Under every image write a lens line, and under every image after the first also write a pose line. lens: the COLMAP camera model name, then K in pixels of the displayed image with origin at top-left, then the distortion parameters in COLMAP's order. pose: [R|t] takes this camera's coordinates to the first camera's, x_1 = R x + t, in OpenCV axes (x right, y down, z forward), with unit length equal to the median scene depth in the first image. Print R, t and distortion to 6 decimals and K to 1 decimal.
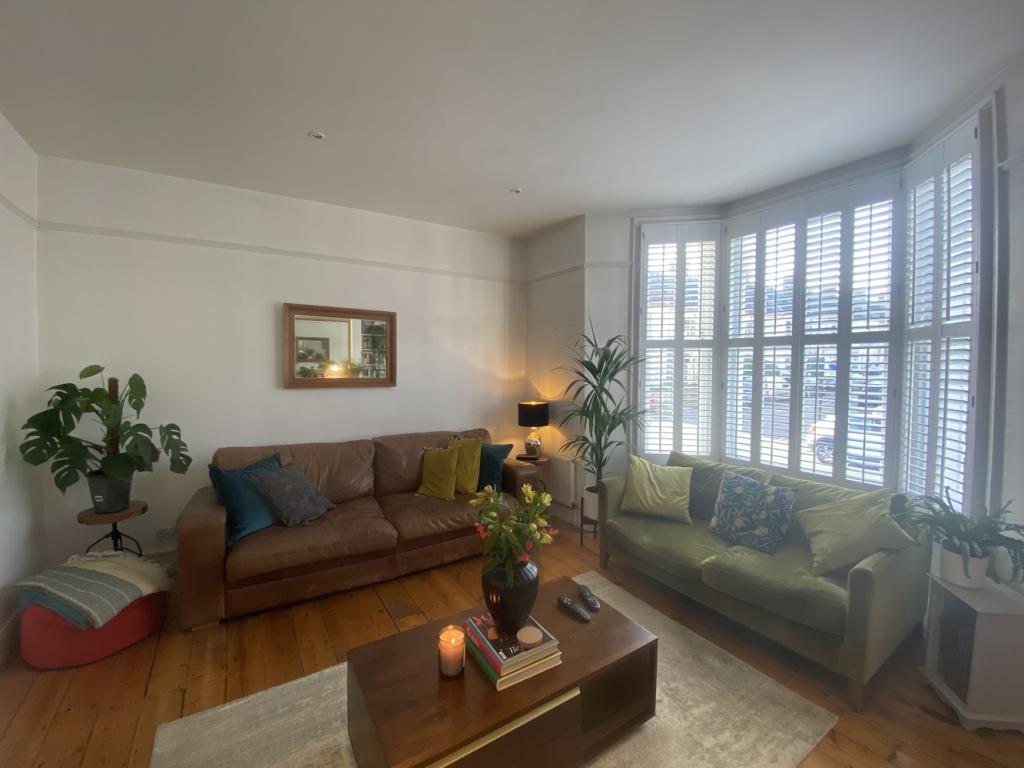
lens RADIAL K [[419.7, 0, 512.0], [0, 419.7, 384.0], [0, 0, 1]] dist [-0.000534, -0.000217]
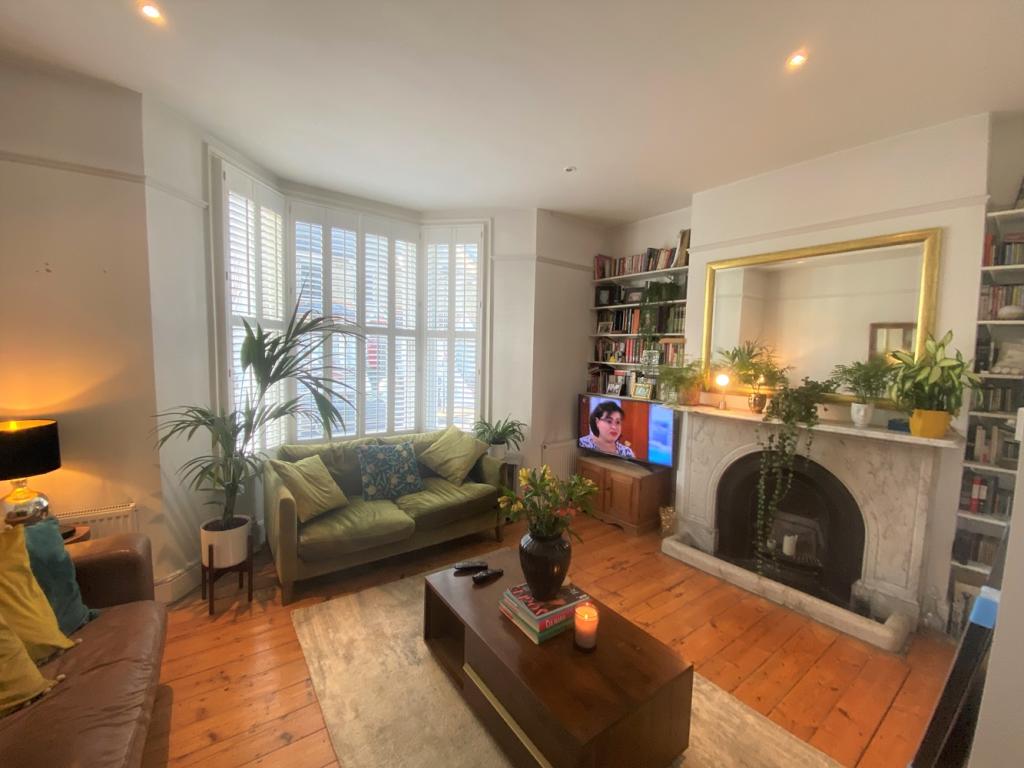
lens RADIAL K [[419.7, 0, 512.0], [0, 419.7, 384.0], [0, 0, 1]] dist [-0.000534, -0.000217]
pose [[-0.056965, -0.081549, 0.995040, -0.570210], [0.020937, 0.996342, 0.082854, -0.036346], [-0.998157, 0.025553, -0.055049, 0.611793]]
